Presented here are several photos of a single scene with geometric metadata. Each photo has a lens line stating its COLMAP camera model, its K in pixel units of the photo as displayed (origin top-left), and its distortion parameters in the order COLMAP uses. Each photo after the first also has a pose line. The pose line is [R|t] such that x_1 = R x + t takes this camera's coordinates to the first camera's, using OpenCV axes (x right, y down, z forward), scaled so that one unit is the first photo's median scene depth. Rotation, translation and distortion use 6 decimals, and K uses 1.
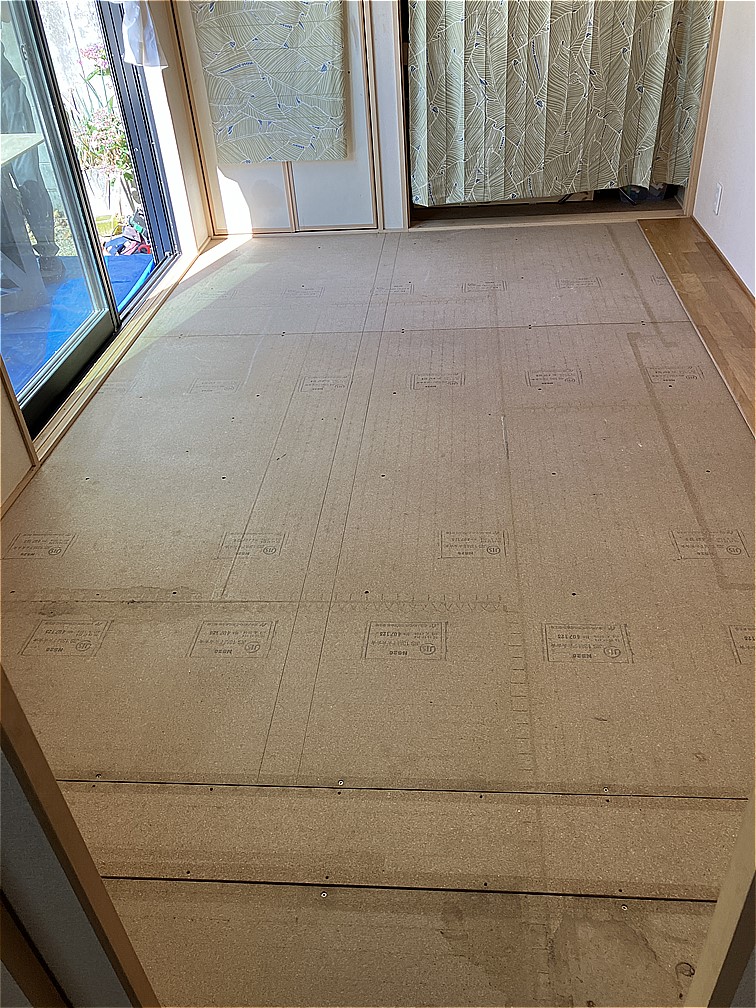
lens RADIAL K [[831.2, 0, 378.0], [0, 831.2, 504.0], [0, 0, 1]] dist [0.031645, -0.002893]
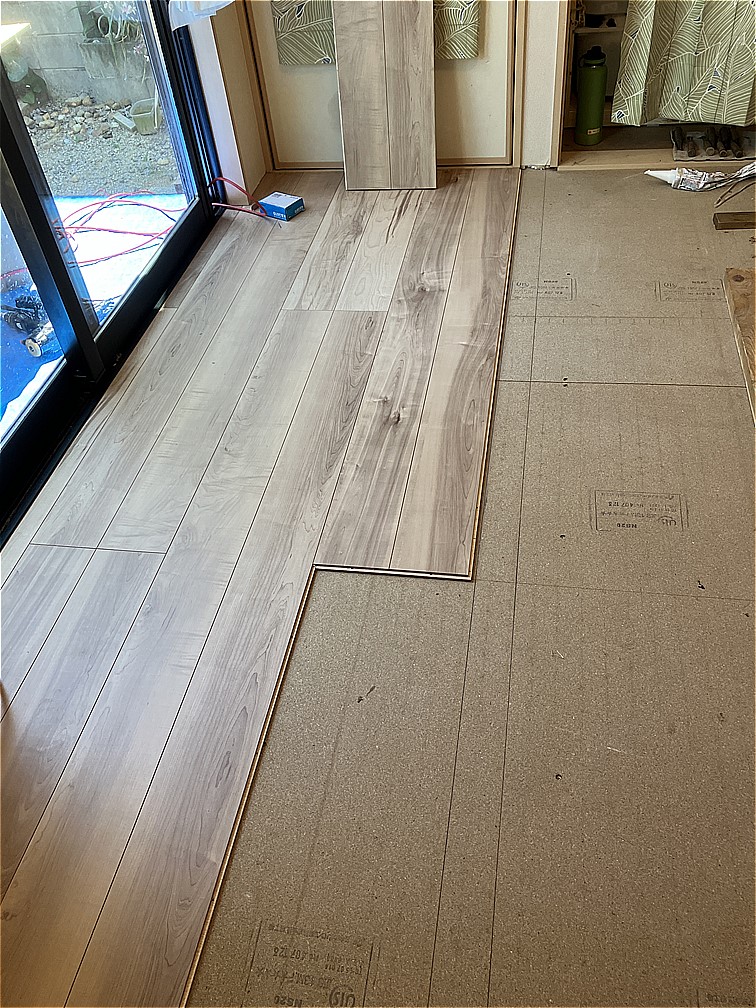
lens RADIAL K [[831.2, 0, 378.0], [0, 831.2, 504.0], [0, 0, 1]] dist [0.031645, -0.002893]
pose [[0.995718, 0.053878, -0.075121, -0.051299], [-0.042226, 0.987955, 0.148872, -0.185335], [0.082237, -0.145062, 0.985999, 0.336183]]
